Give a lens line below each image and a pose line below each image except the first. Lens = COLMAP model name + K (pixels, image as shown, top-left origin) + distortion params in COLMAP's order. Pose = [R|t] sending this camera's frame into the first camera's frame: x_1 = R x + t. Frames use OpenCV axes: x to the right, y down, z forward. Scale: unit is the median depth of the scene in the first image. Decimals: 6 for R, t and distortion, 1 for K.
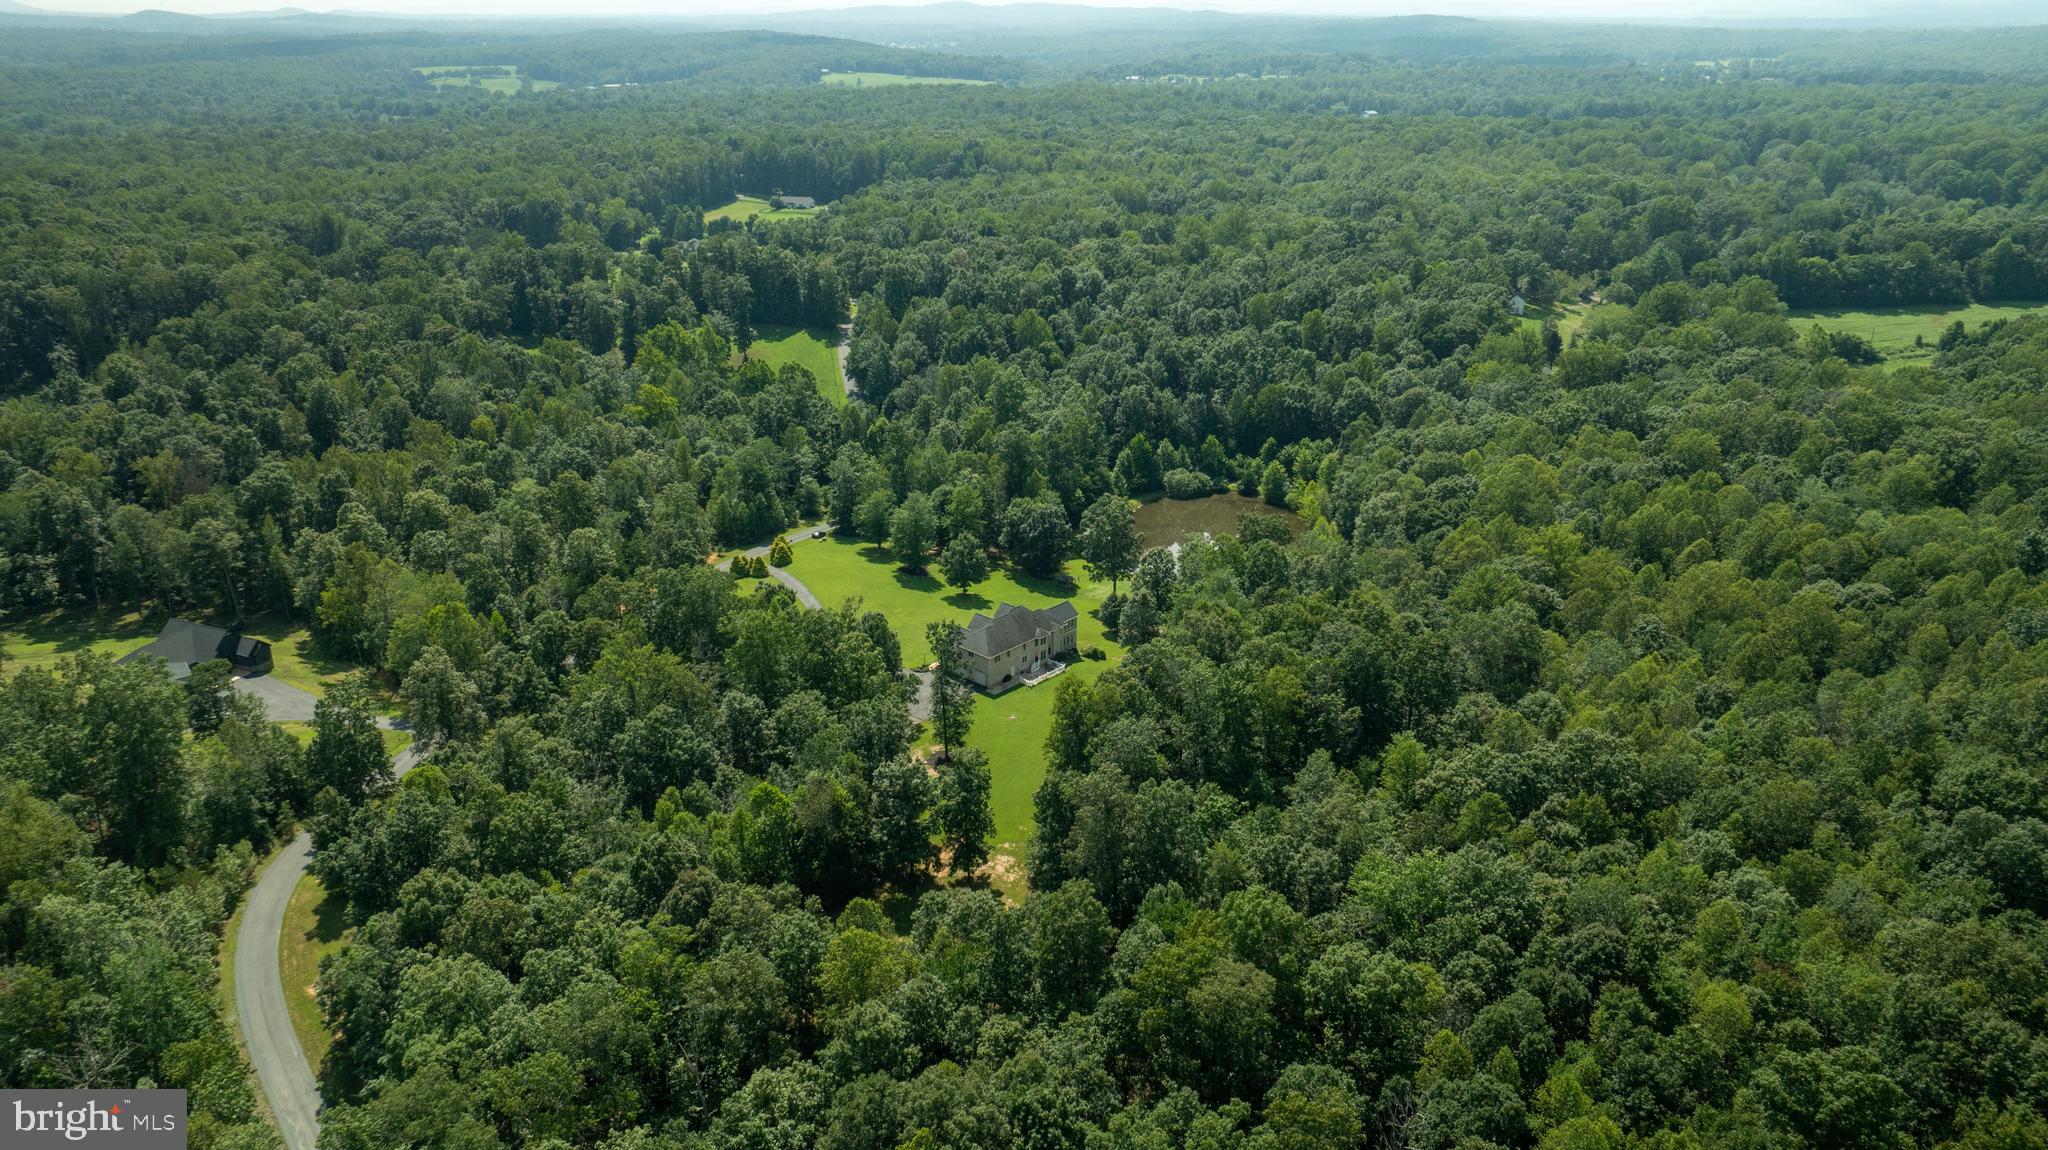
lens RADIAL K [[1443.4, 0, 1026.4], [0, 1443.4, 577.7], [0, 0, 1]] dist [0.014413, -0.084040]
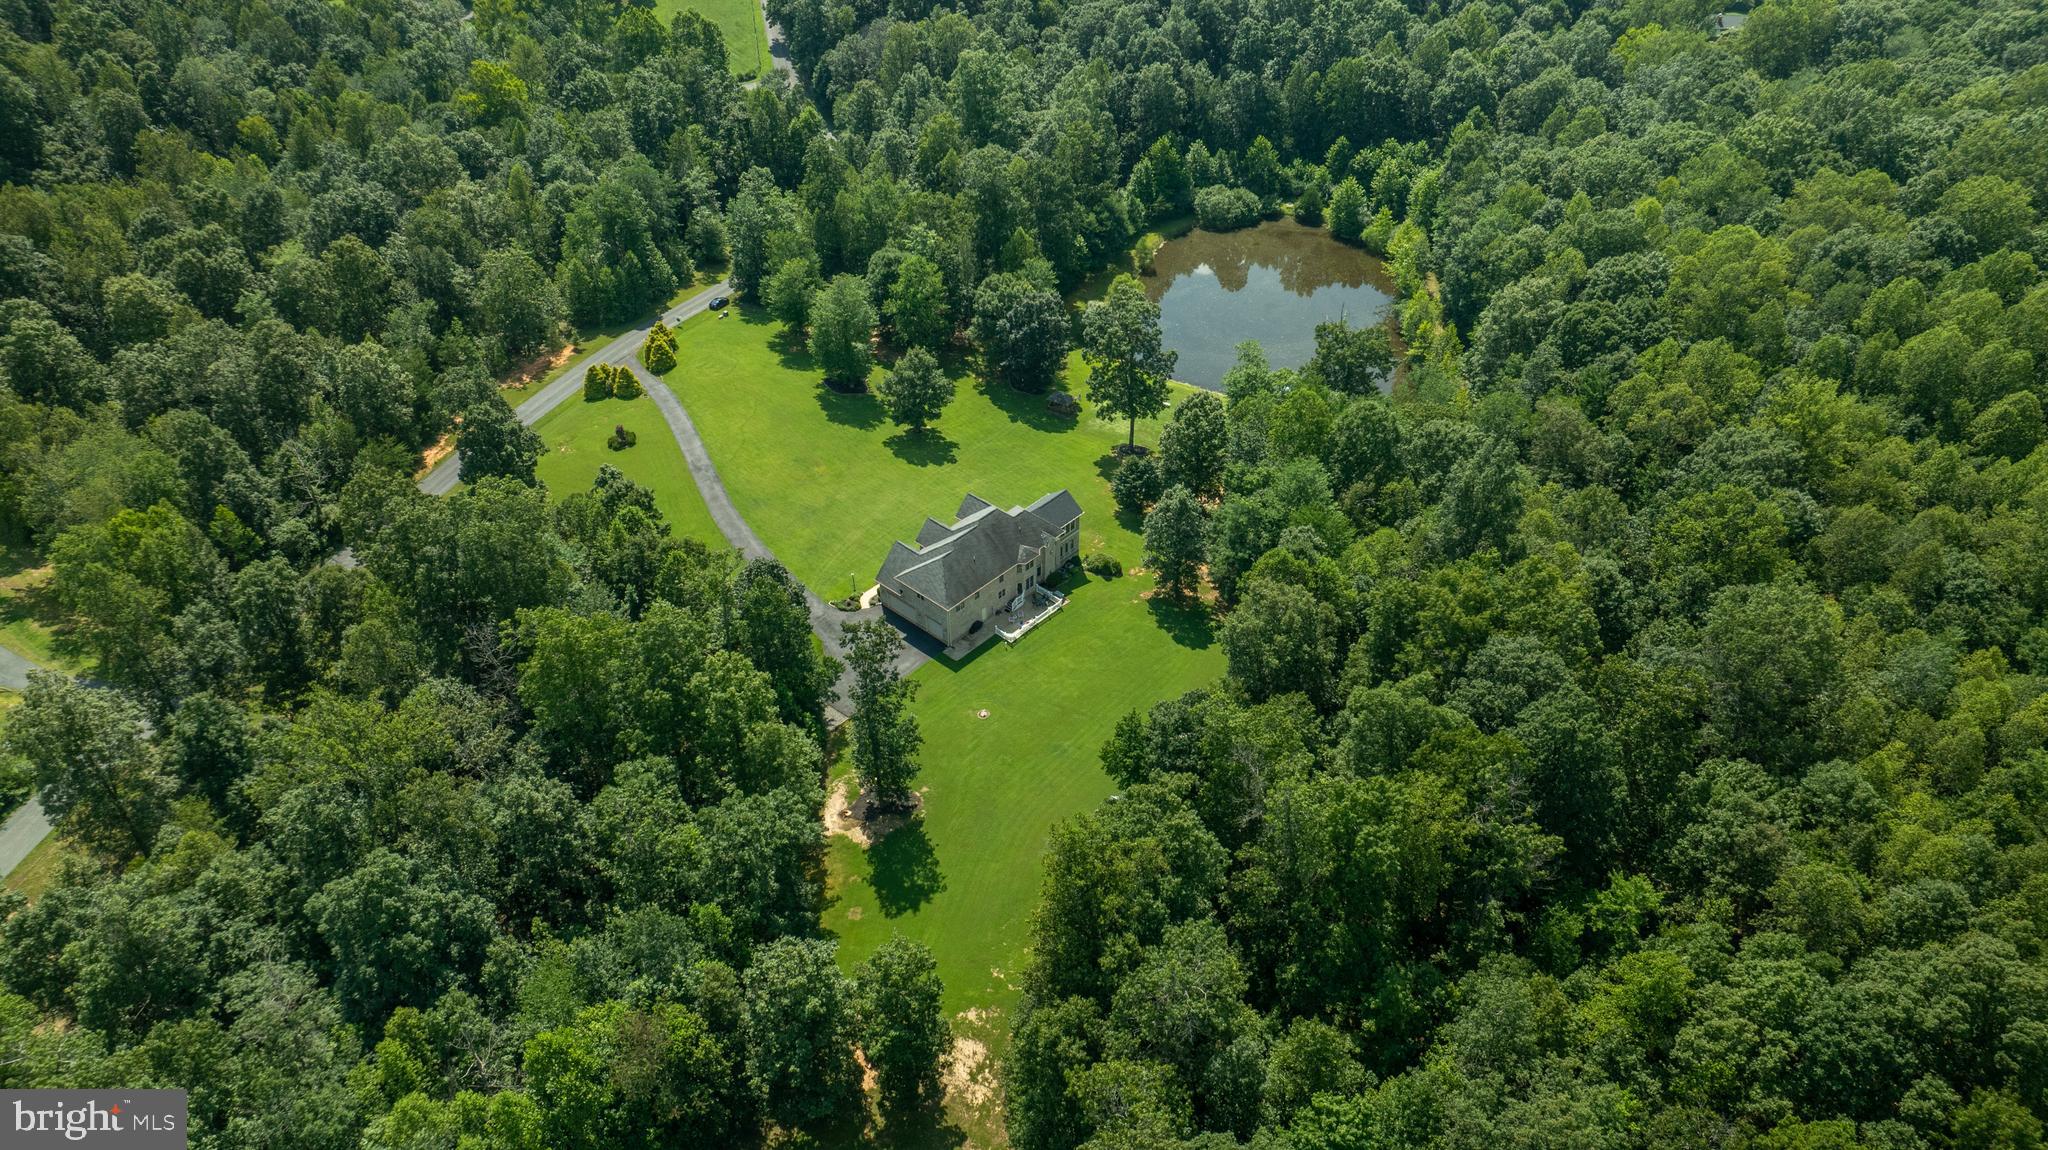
lens RADIAL K [[1441.2, 0, 1024.0], [0, 1441.2, 575.0], [0, 0, 1]] dist [-0.015698, 0.003812]
pose [[0.999970, -0.006167, 0.004737, 0.004169], [0.004520, 0.956659, 0.291175, -0.105658], [-0.006327, -0.291145, 0.956658, 0.262992]]
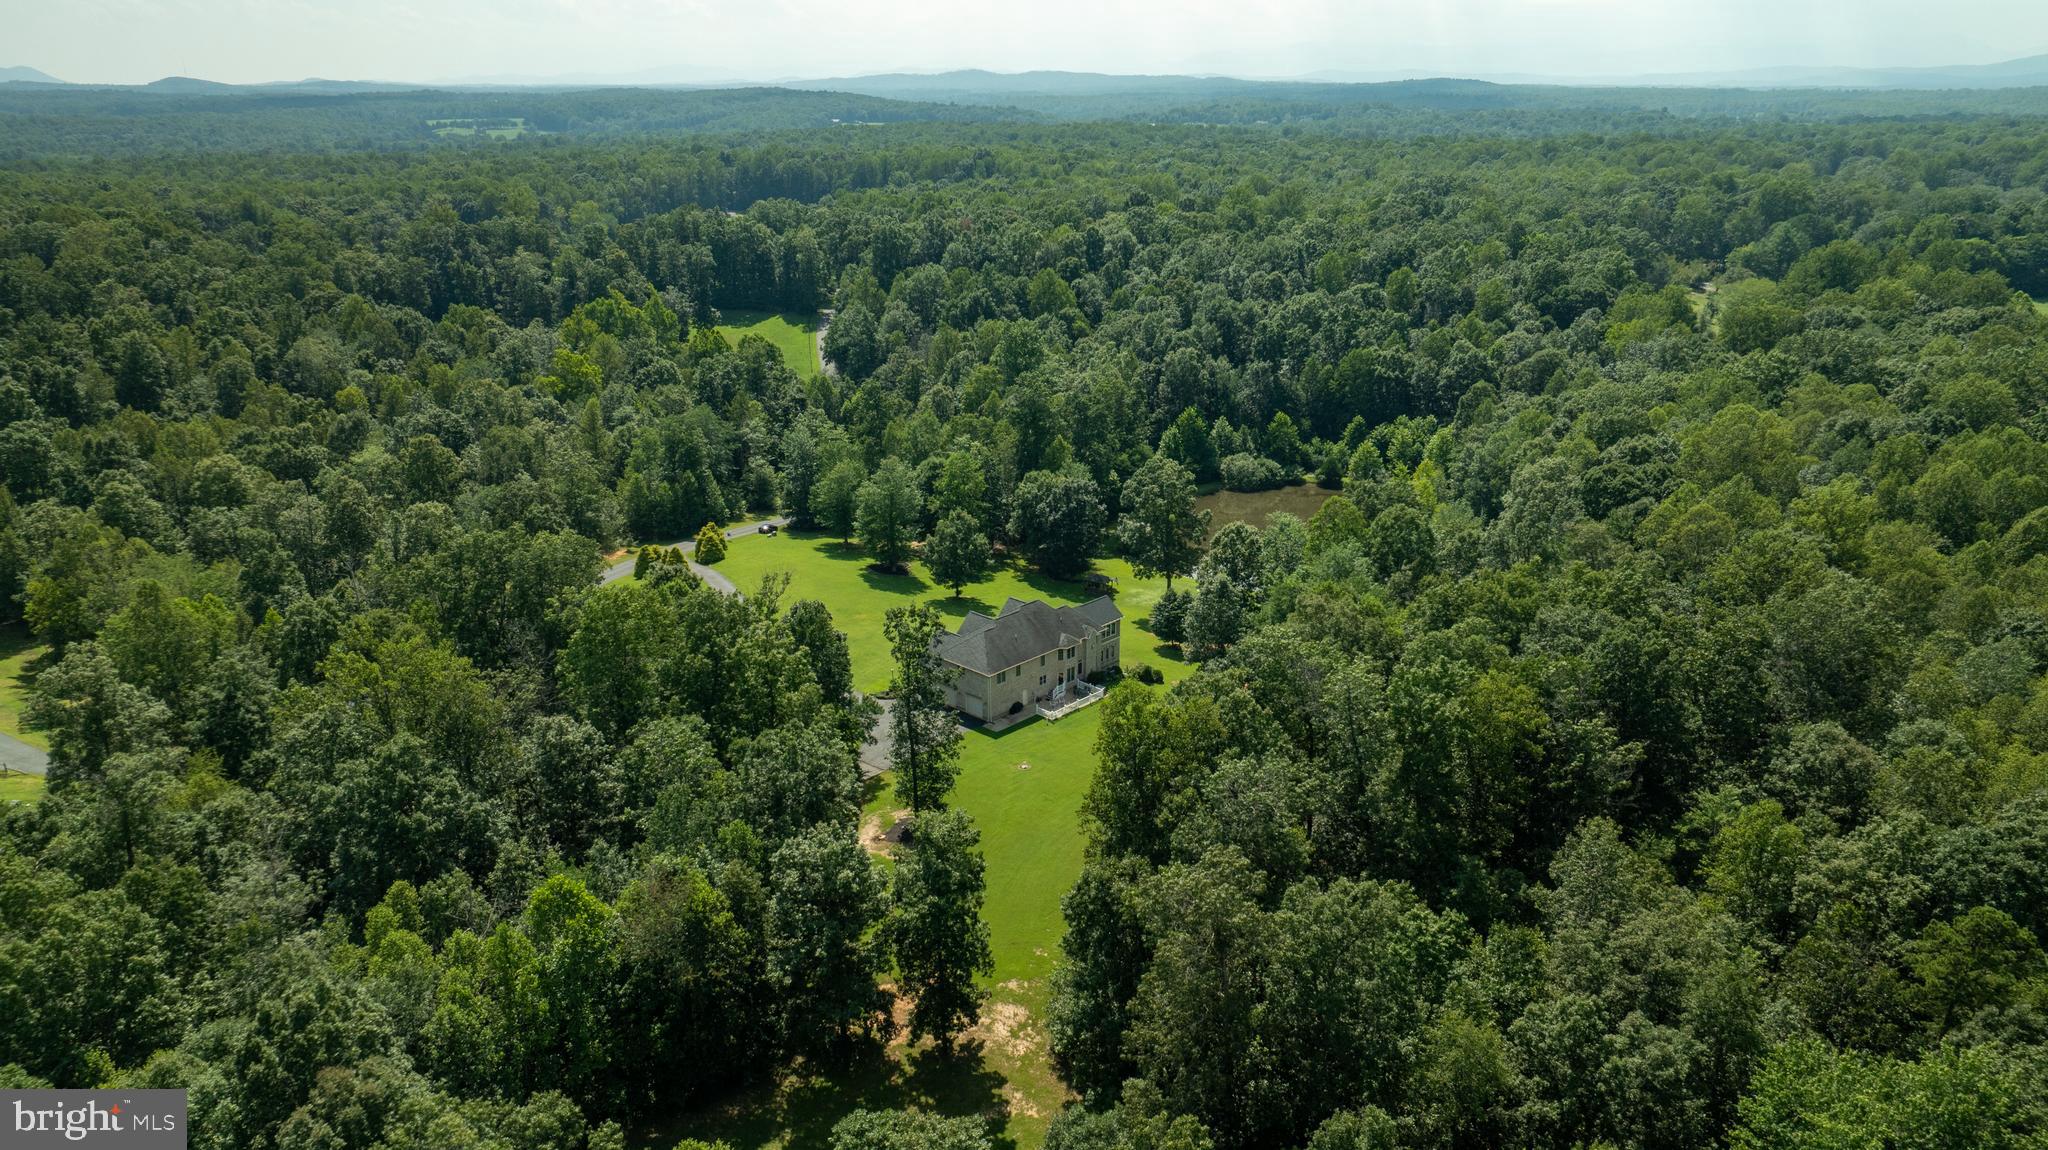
lens RADIAL K [[1441.2, 0, 1024.0], [0, 1441.2, 575.0], [0, 0, 1]] dist [-0.015698, 0.003812]
pose [[0.999940, 0.003286, -0.010483, -0.002282], [-0.003793, 0.998806, -0.048708, 0.029415], [0.010311, 0.048745, 0.998758, 0.244592]]
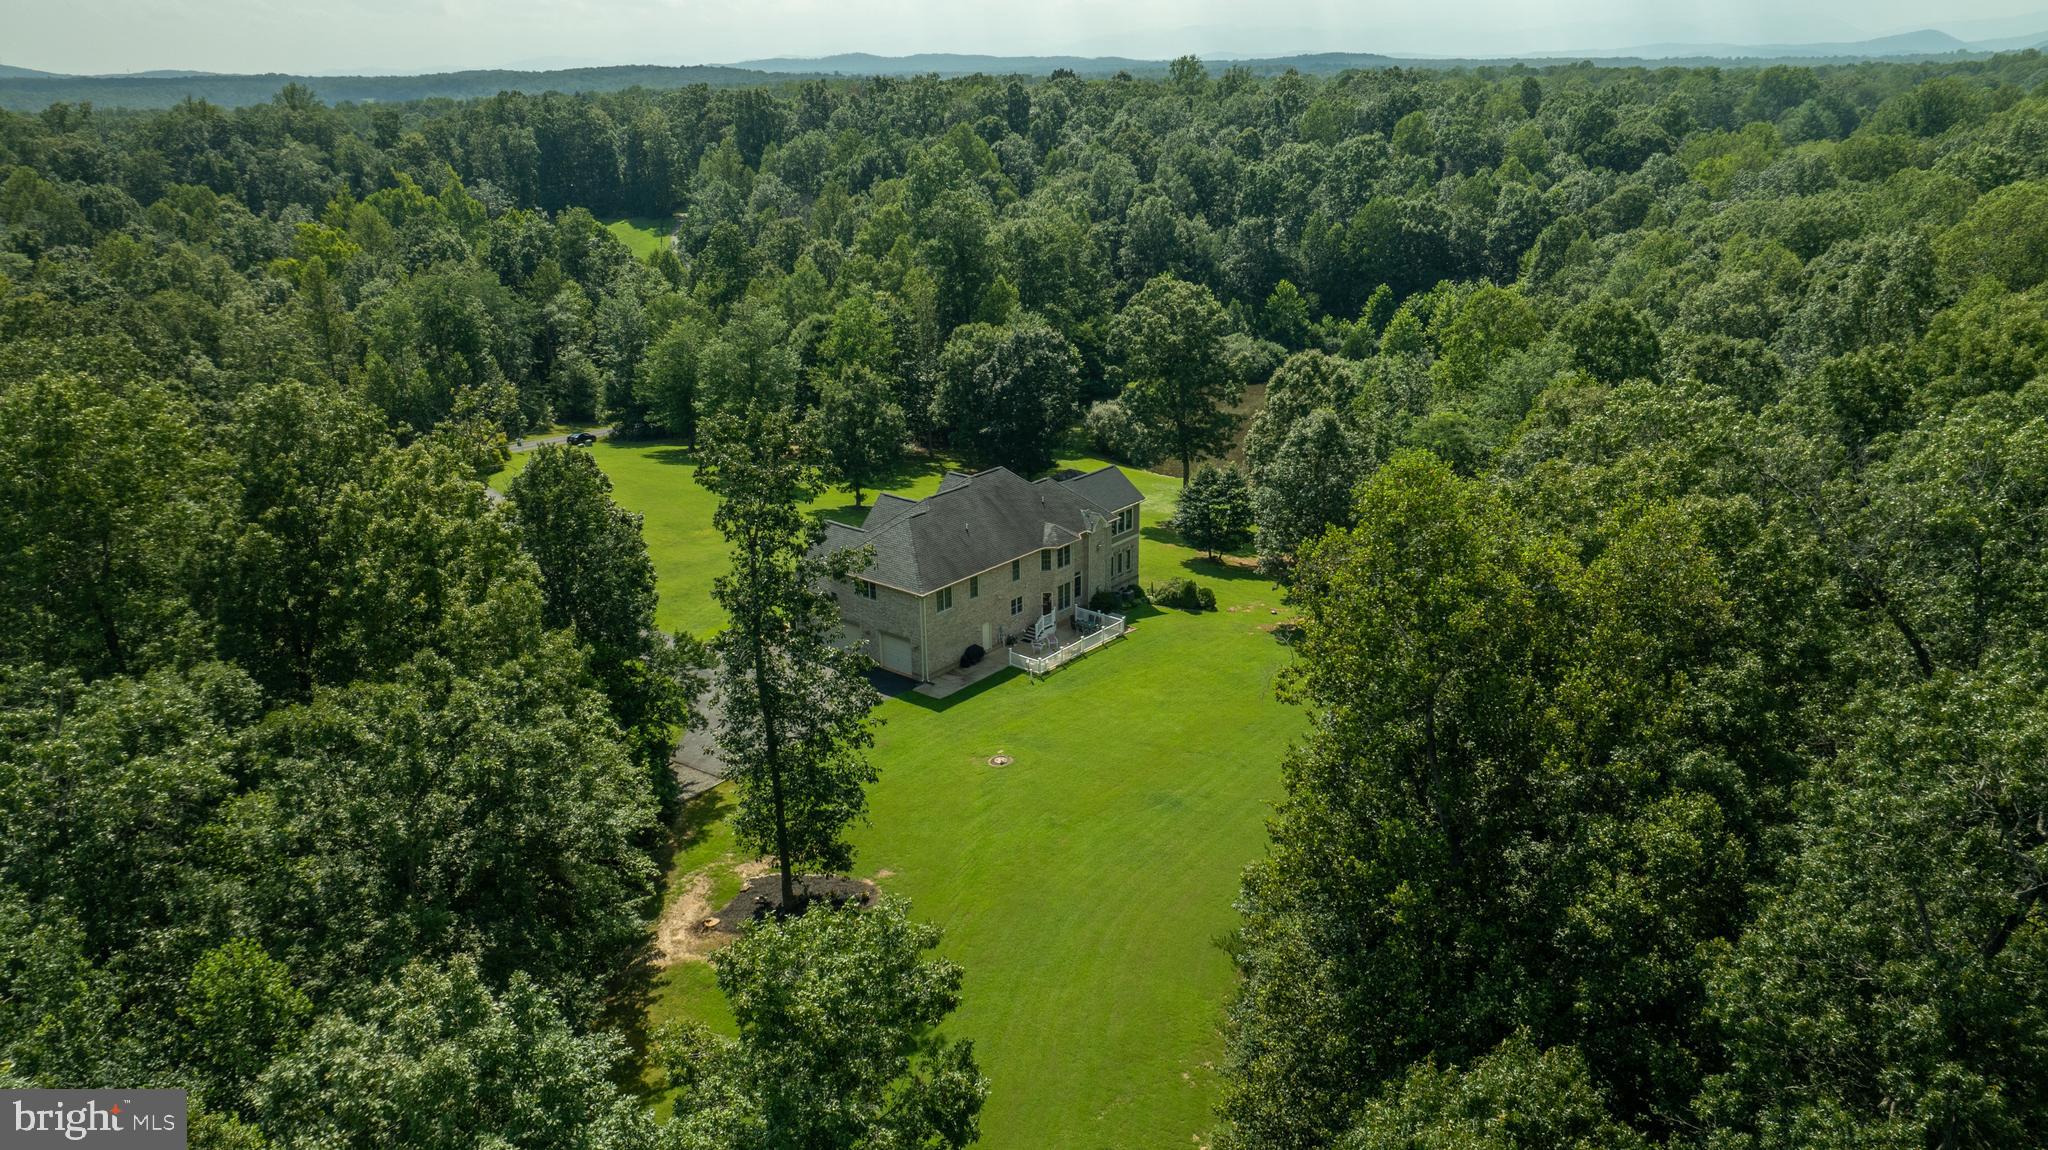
lens RADIAL K [[1464.2, 0, 1024.0], [0, 1464.2, 575.0], [0, 0, 1]] dist [-0.026368, -0.000037]
pose [[0.997978, -0.030831, 0.055589, -0.014448], [0.033415, 0.998375, -0.046167, 0.047762], [-0.054075, 0.047931, 0.997386, 0.452530]]
